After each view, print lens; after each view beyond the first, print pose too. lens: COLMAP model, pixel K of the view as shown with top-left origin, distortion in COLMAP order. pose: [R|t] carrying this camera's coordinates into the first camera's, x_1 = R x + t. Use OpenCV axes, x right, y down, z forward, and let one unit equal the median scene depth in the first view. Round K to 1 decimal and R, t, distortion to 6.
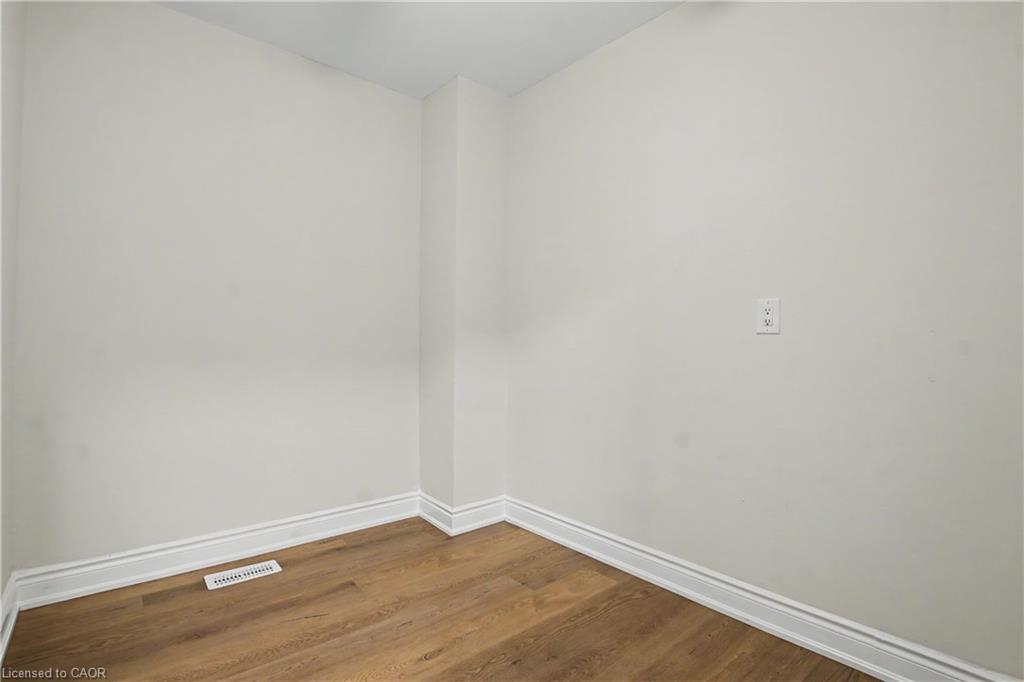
lens RADIAL K [[478.1, 0, 514.2], [0, 478.1, 345.8], [0, 0, 1]] dist [-0.030575, 0.001260]
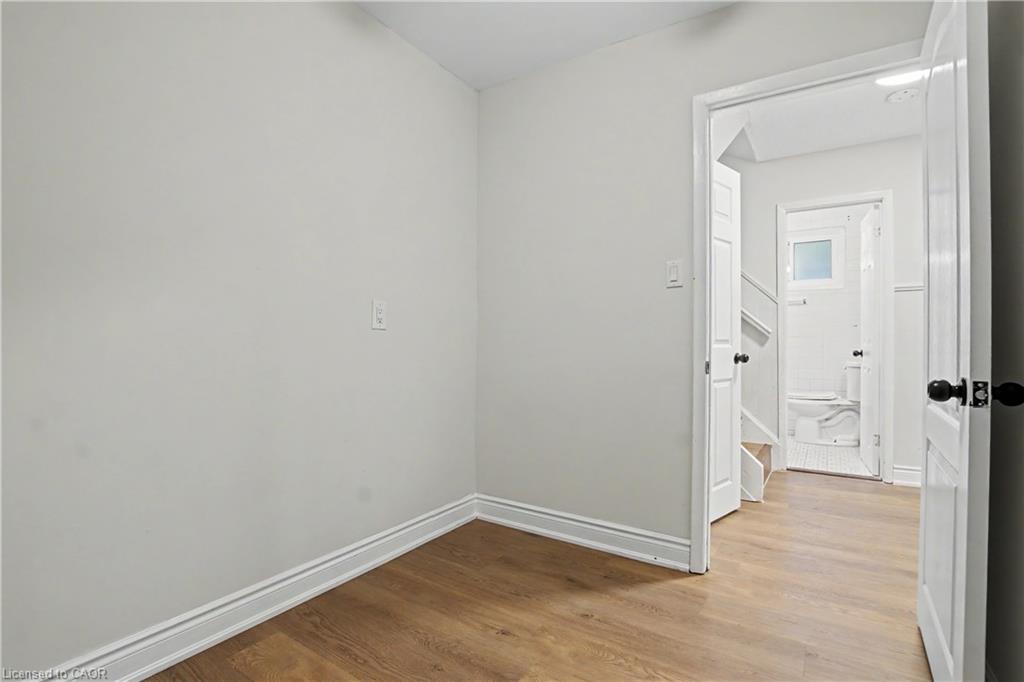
lens RADIAL K [[478.1, 0, 514.2], [0, 478.1, 345.8], [0, 0, 1]] dist [-0.030575, 0.001260]
pose [[-0.284526, -0.007377, 0.958640, -0.731144], [-0.005633, 0.999966, 0.006023, 0.008141], [-0.958652, -0.003686, -0.284558, 0.949645]]
